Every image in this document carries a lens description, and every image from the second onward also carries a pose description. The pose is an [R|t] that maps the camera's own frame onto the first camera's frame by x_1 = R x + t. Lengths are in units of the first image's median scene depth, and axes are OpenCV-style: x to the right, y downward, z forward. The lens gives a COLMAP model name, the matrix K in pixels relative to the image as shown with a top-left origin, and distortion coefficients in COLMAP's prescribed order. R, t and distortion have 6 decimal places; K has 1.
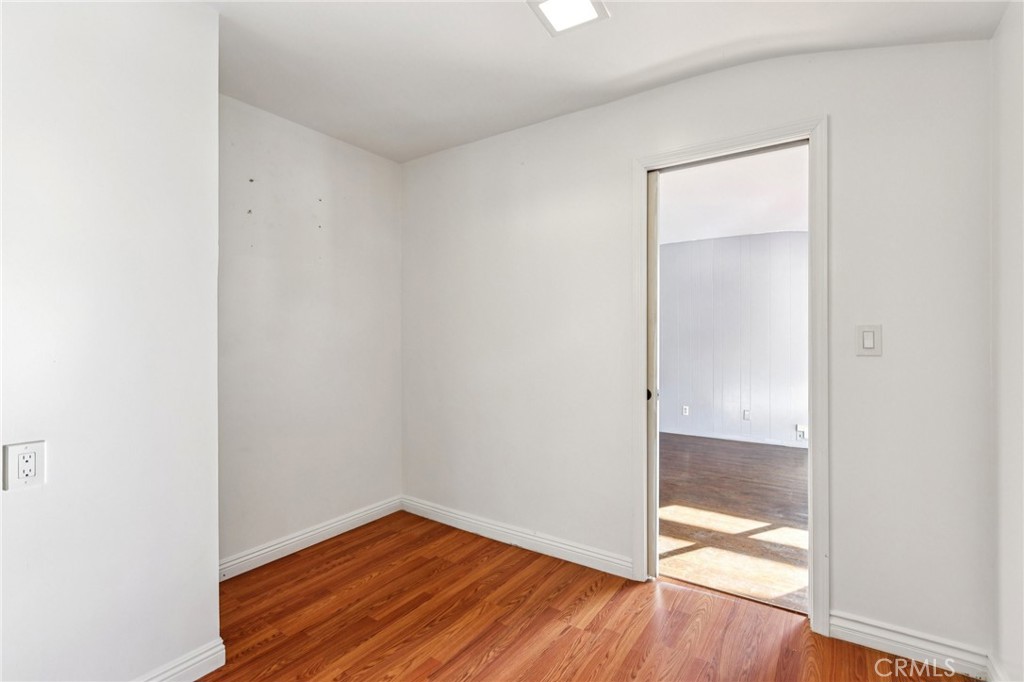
lens RADIAL K [[472.5, 0, 506.0], [0, 472.5, 337.3], [0, 0, 1]] dist [0.008556, -0.002637]
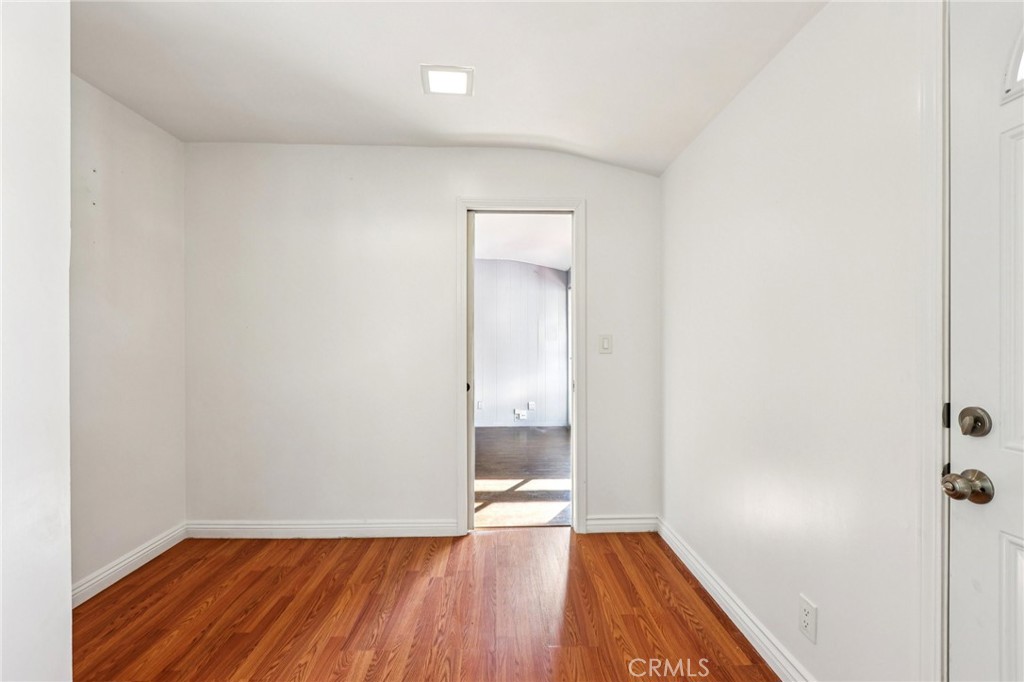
lens RADIAL K [[472.5, 0, 509.5], [0, 472.5, 342.4], [0, 0, 1]] dist [0.008556, -0.002637]
pose [[0.805551, 0.001239, 0.592526, -0.358333], [-0.001343, 0.999999, -0.000266, 0.002196], [-0.592525, -0.000582, 0.805552, -0.084297]]
